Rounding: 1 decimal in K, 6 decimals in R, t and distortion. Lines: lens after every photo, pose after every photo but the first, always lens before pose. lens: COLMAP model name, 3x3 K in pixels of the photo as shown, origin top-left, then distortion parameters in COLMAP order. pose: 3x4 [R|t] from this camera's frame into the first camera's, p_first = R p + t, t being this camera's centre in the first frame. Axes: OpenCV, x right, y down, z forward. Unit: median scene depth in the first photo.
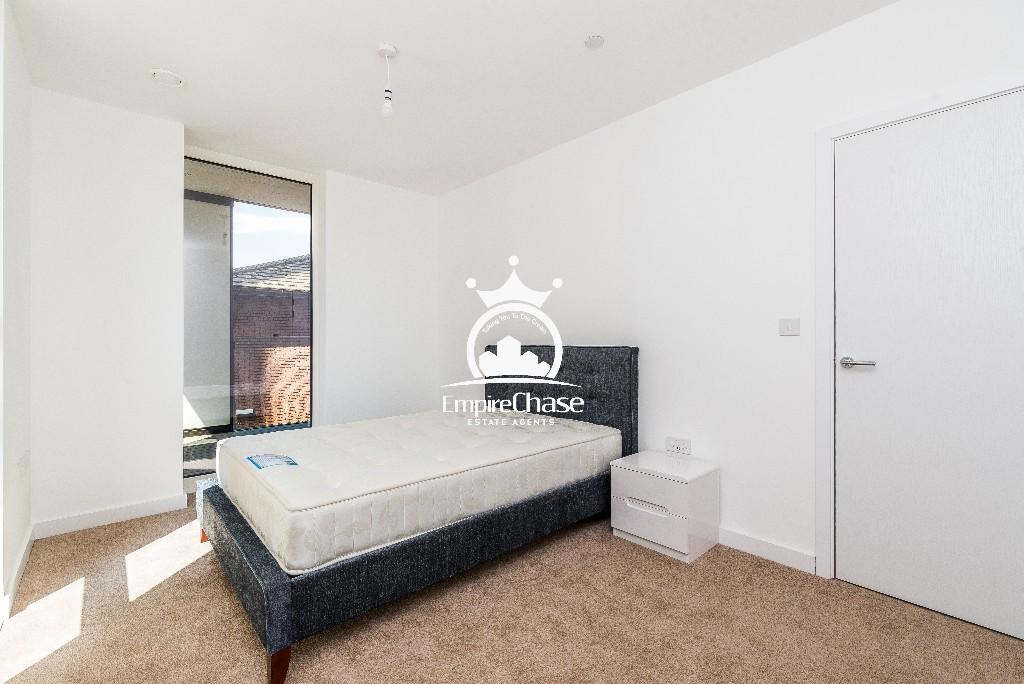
lens RADIAL K [[446.3, 0, 533.0], [0, 446.3, 341.8], [0, 0, 1]] dist [-0.000071, -0.000014]
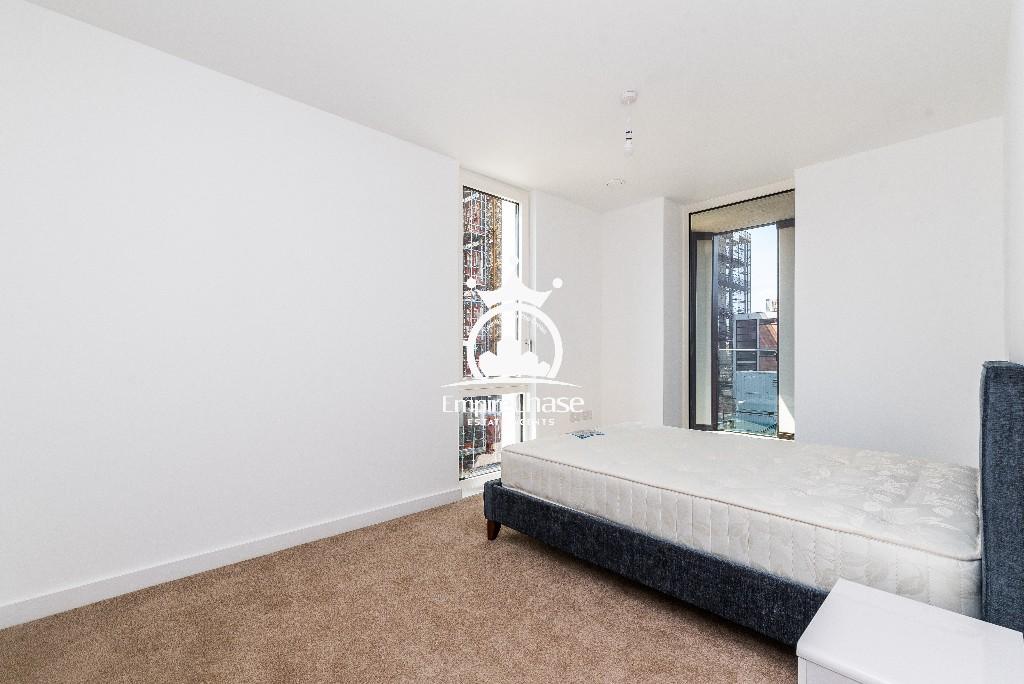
lens RADIAL K [[446.3, 0, 533.0], [0, 446.3, 341.8], [0, 0, 1]] dist [-0.000071, -0.000014]
pose [[0.013610, -0.024803, -0.999600, 0.837223], [-0.008102, 0.999657, -0.024914, 0.013813], [0.999875, 0.008438, 0.013405, 0.775643]]
